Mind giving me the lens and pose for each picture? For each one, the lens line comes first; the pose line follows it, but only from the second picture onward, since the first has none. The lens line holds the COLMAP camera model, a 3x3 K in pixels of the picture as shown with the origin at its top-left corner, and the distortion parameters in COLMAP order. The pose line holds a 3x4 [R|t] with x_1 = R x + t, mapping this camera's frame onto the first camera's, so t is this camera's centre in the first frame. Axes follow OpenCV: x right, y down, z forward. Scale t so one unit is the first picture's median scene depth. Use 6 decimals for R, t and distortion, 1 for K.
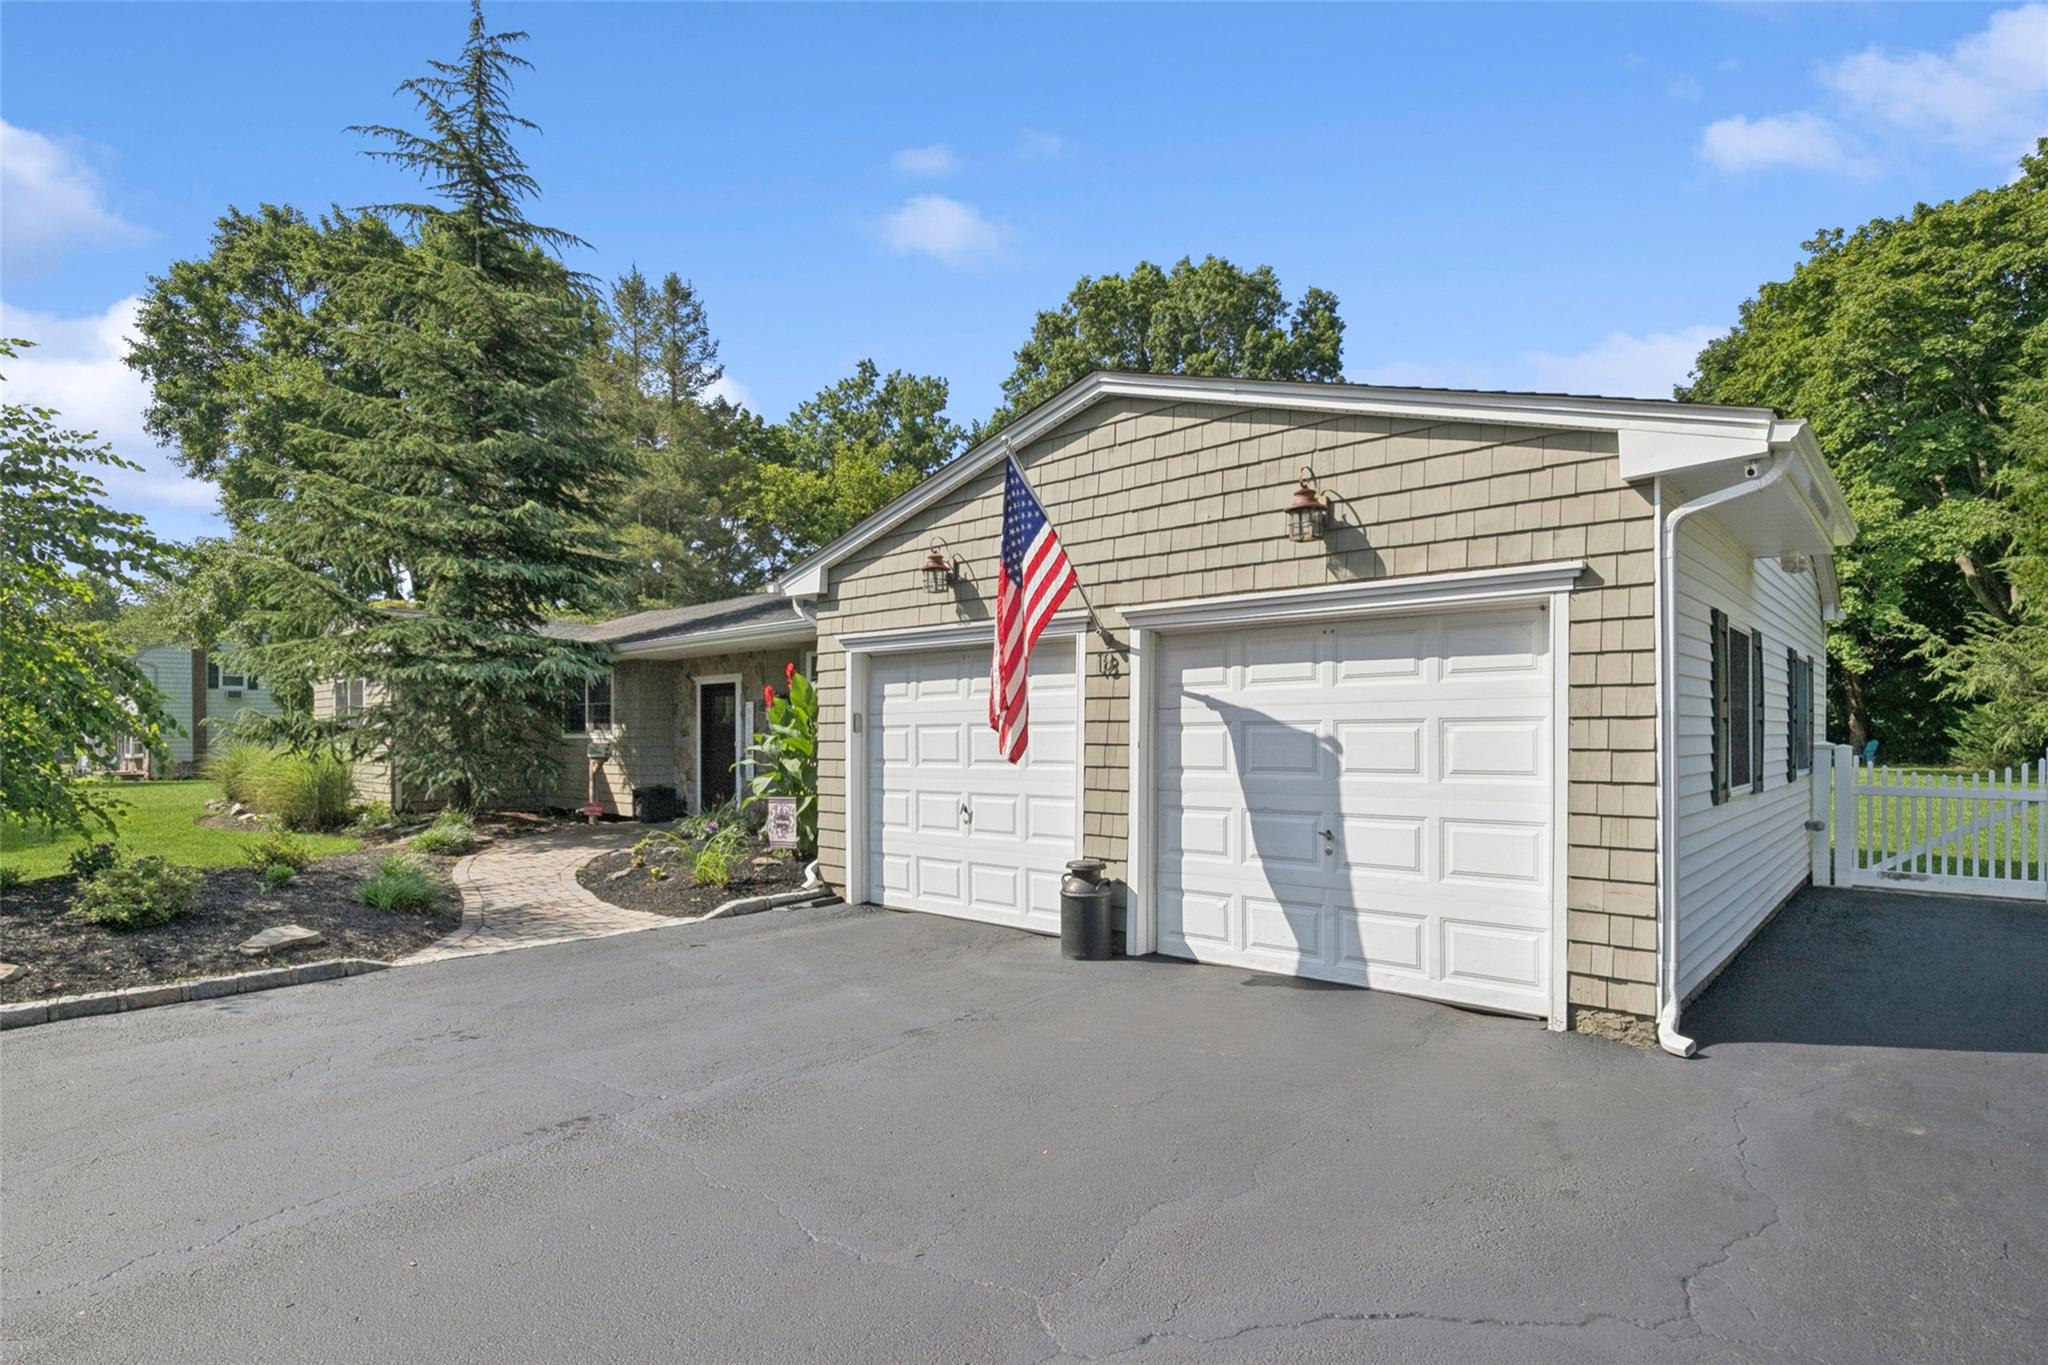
lens RADIAL K [[1106.3, 0, 1033.6], [0, 1106.3, 726.5], [0, 0, 1]] dist [-0.021504, 0.005799]
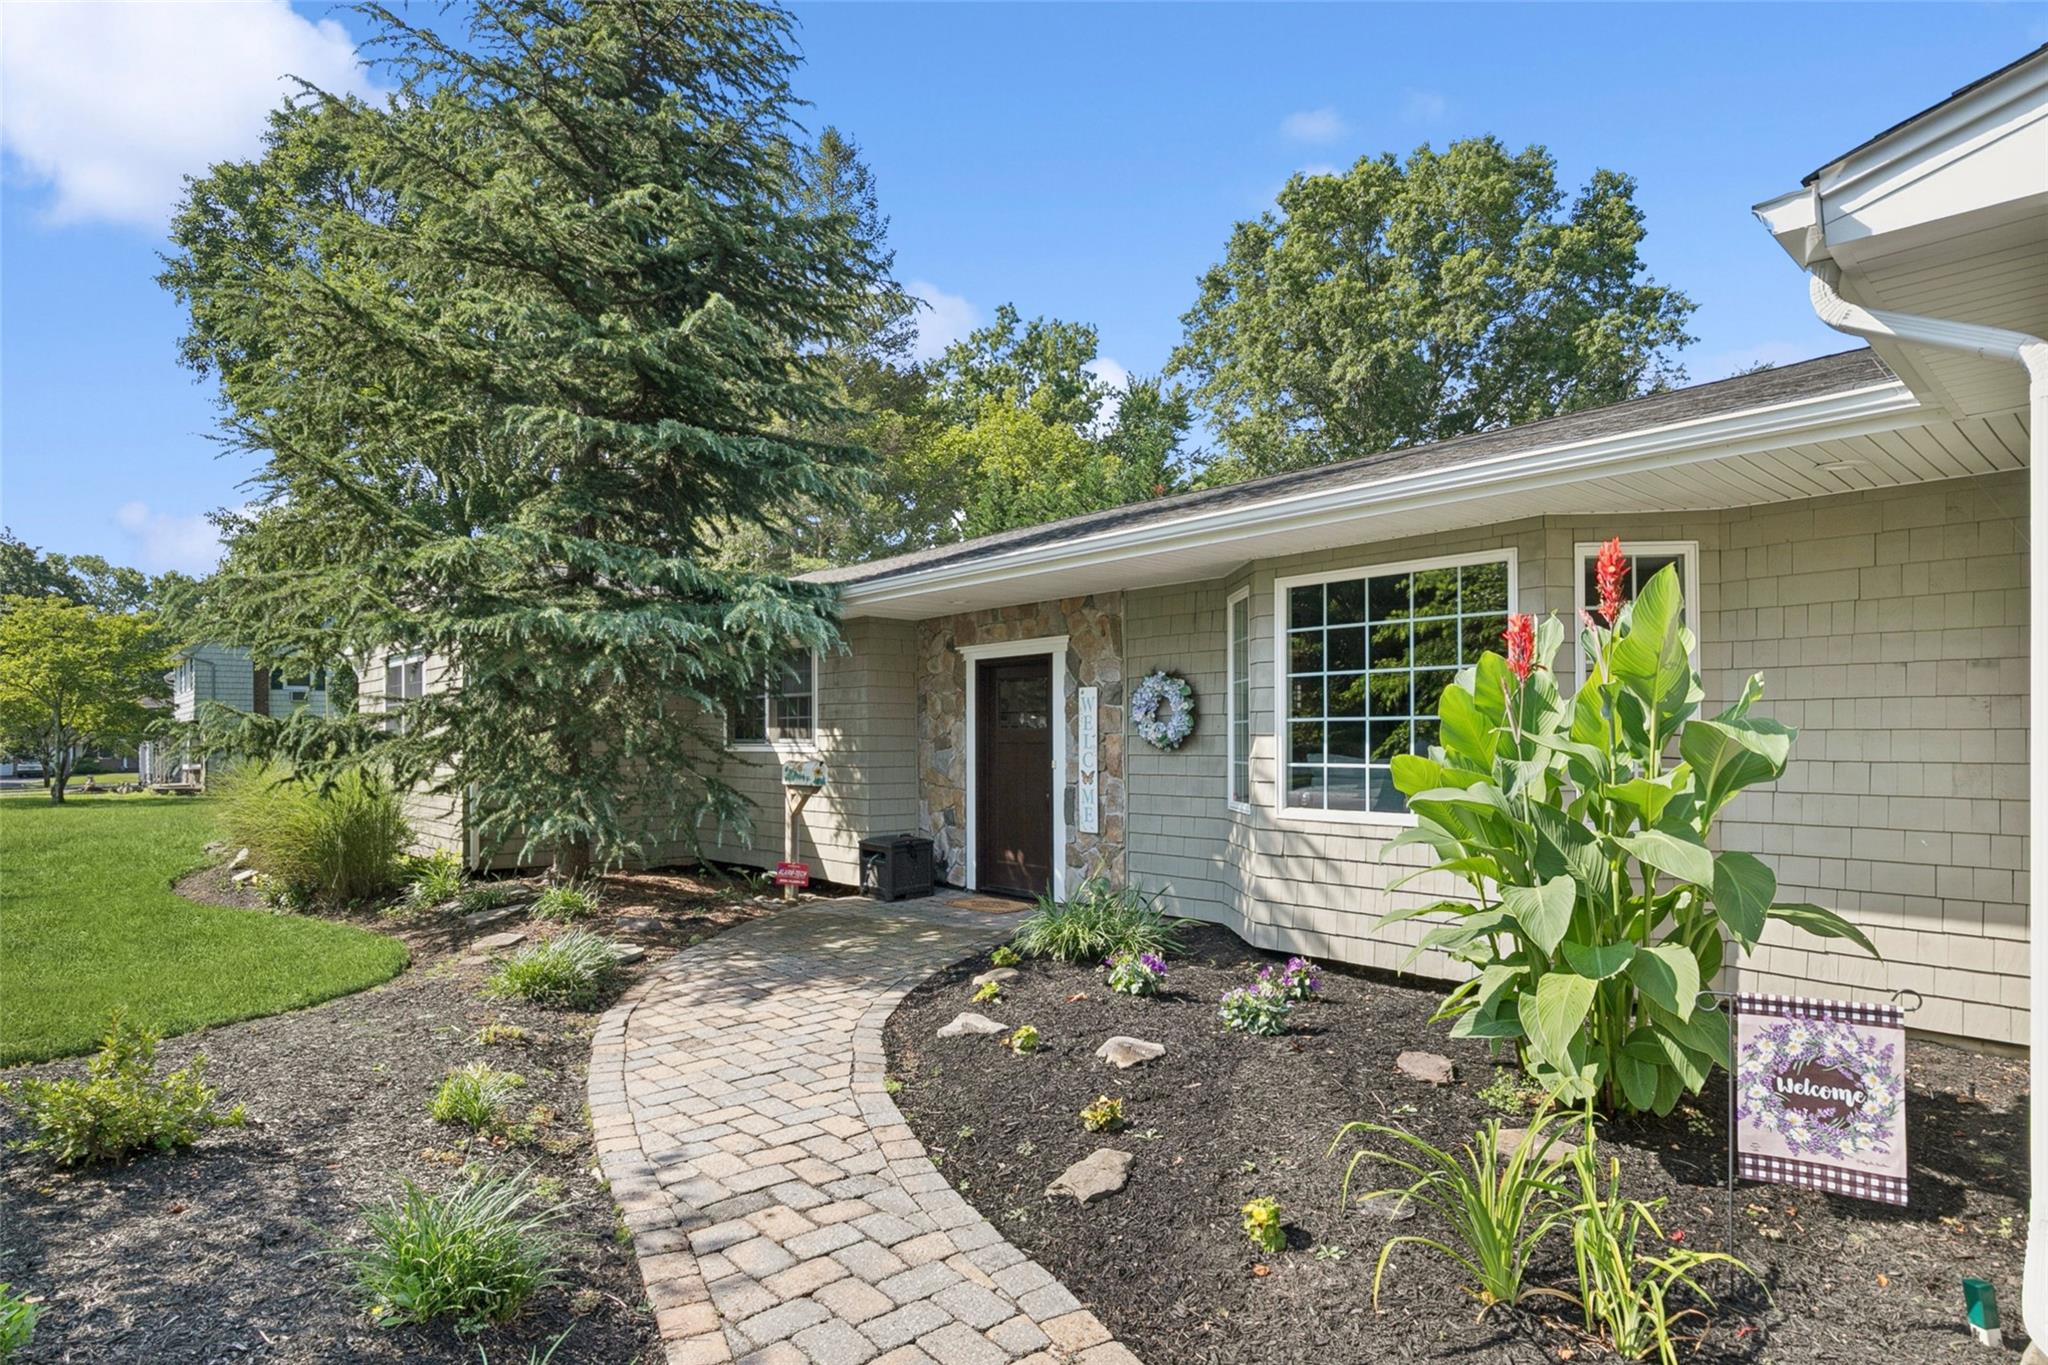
lens RADIAL K [[1110.1, 0, 990.6], [0, 1110.1, 724.1], [0, 0, 1]] dist [-0.015259, 0.004300]
pose [[0.995492, -0.001702, -0.094833, -0.243171], [0.001031, 0.999974, -0.007125, -0.000357], [0.094842, 0.006995, 0.995468, 0.431912]]
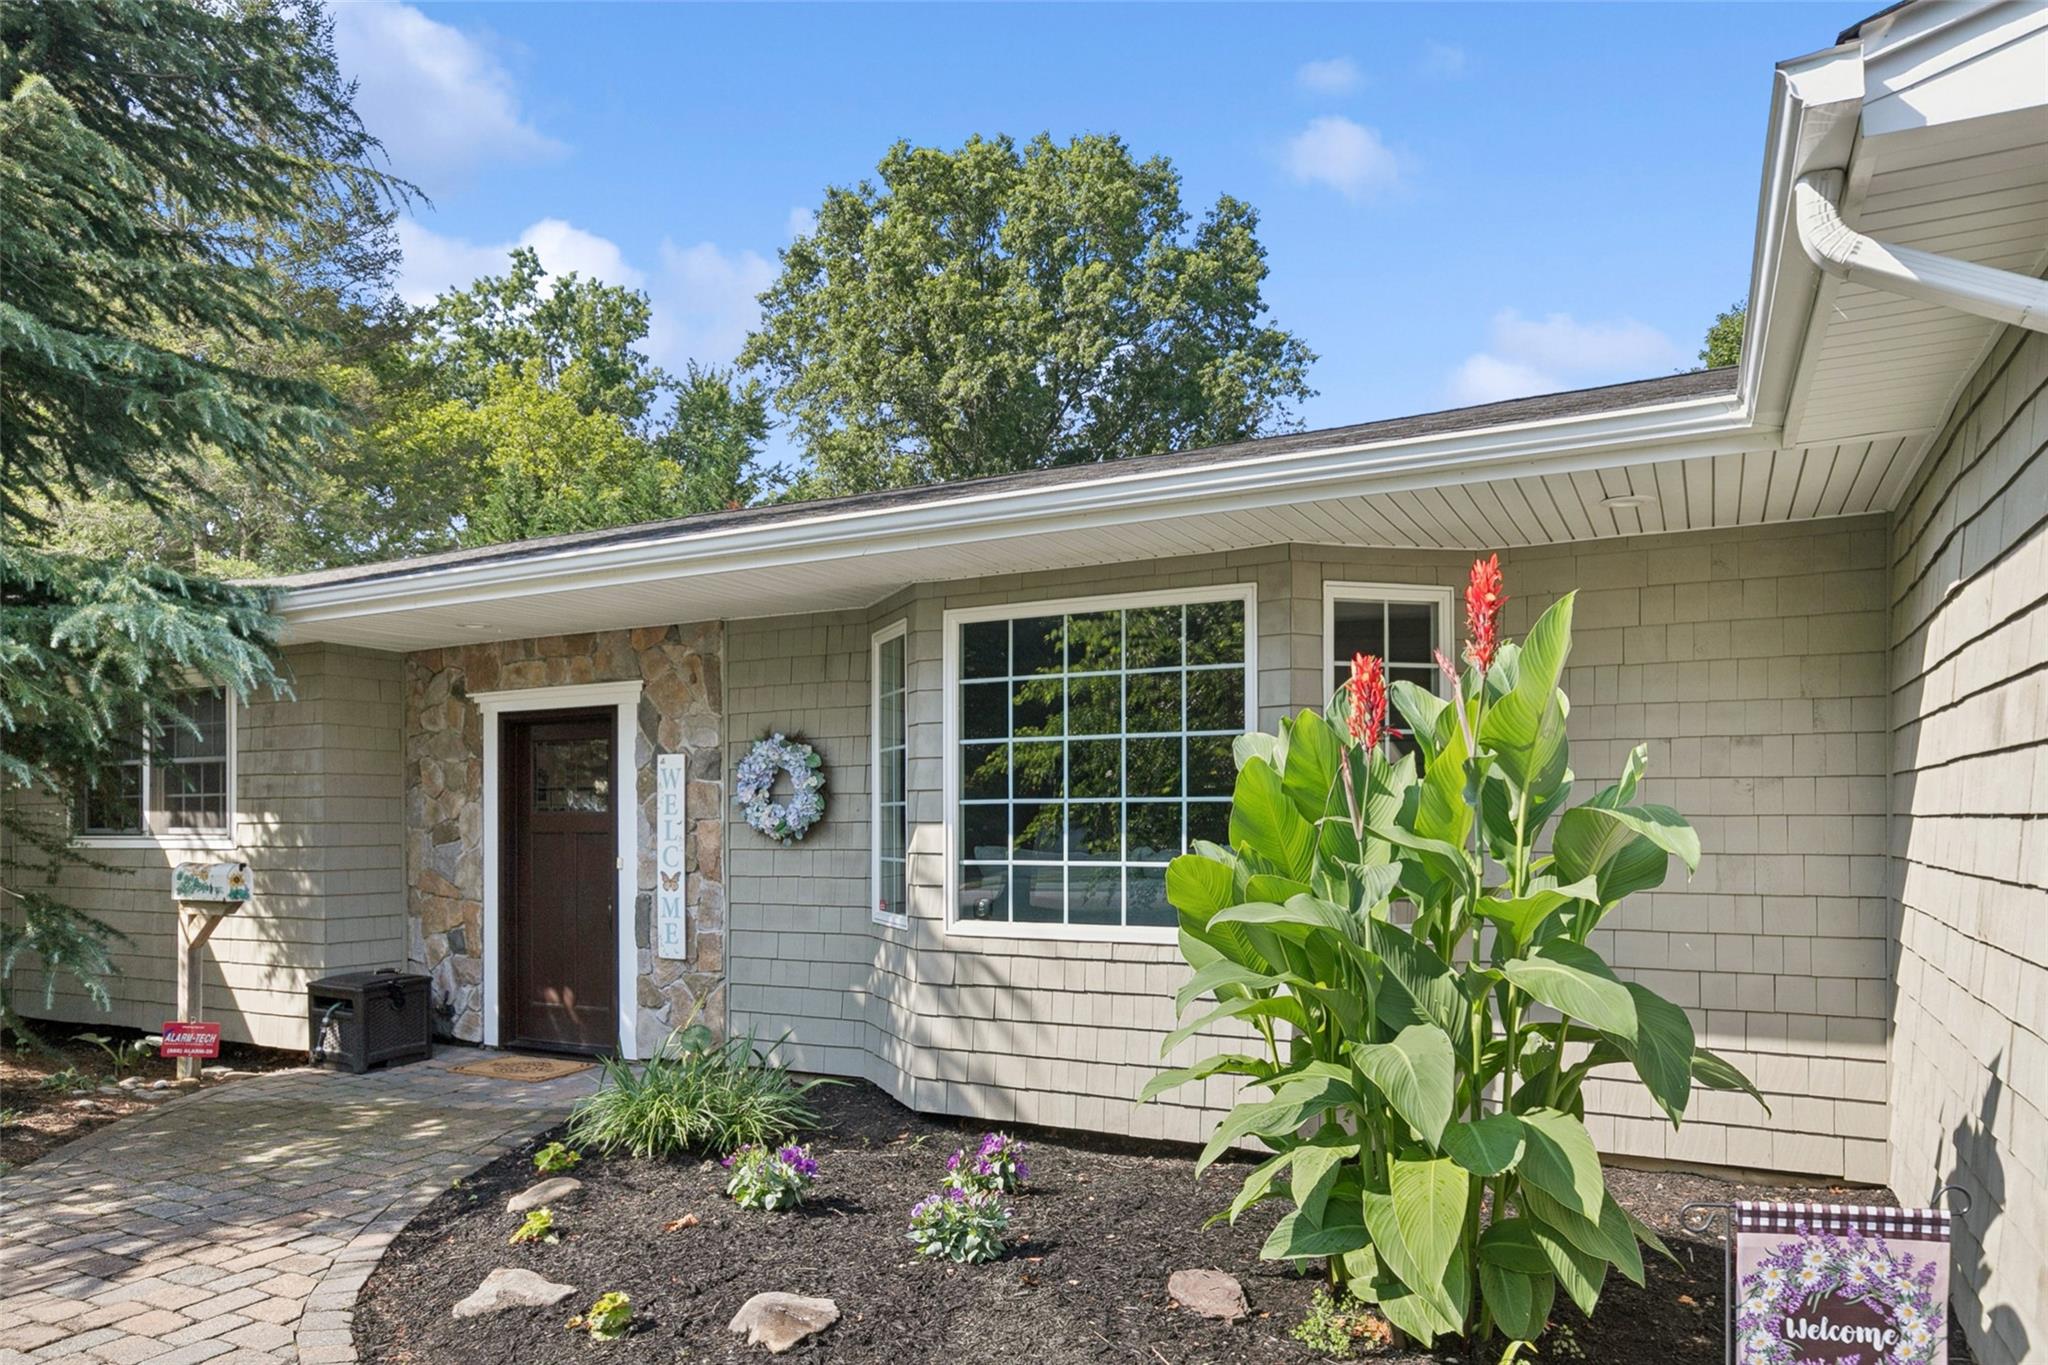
lens RADIAL K [[1337.0, 0, 1022.8], [0, 1337.0, 803.0], [0, 0, 1]] dist [-0.004688, 0.006867]
pose [[0.961108, -0.000002, 0.276174, -0.257557], [0.001895, 0.999976, -0.006589, -0.001937], [-0.276167, 0.006856, 0.961085, 0.494667]]
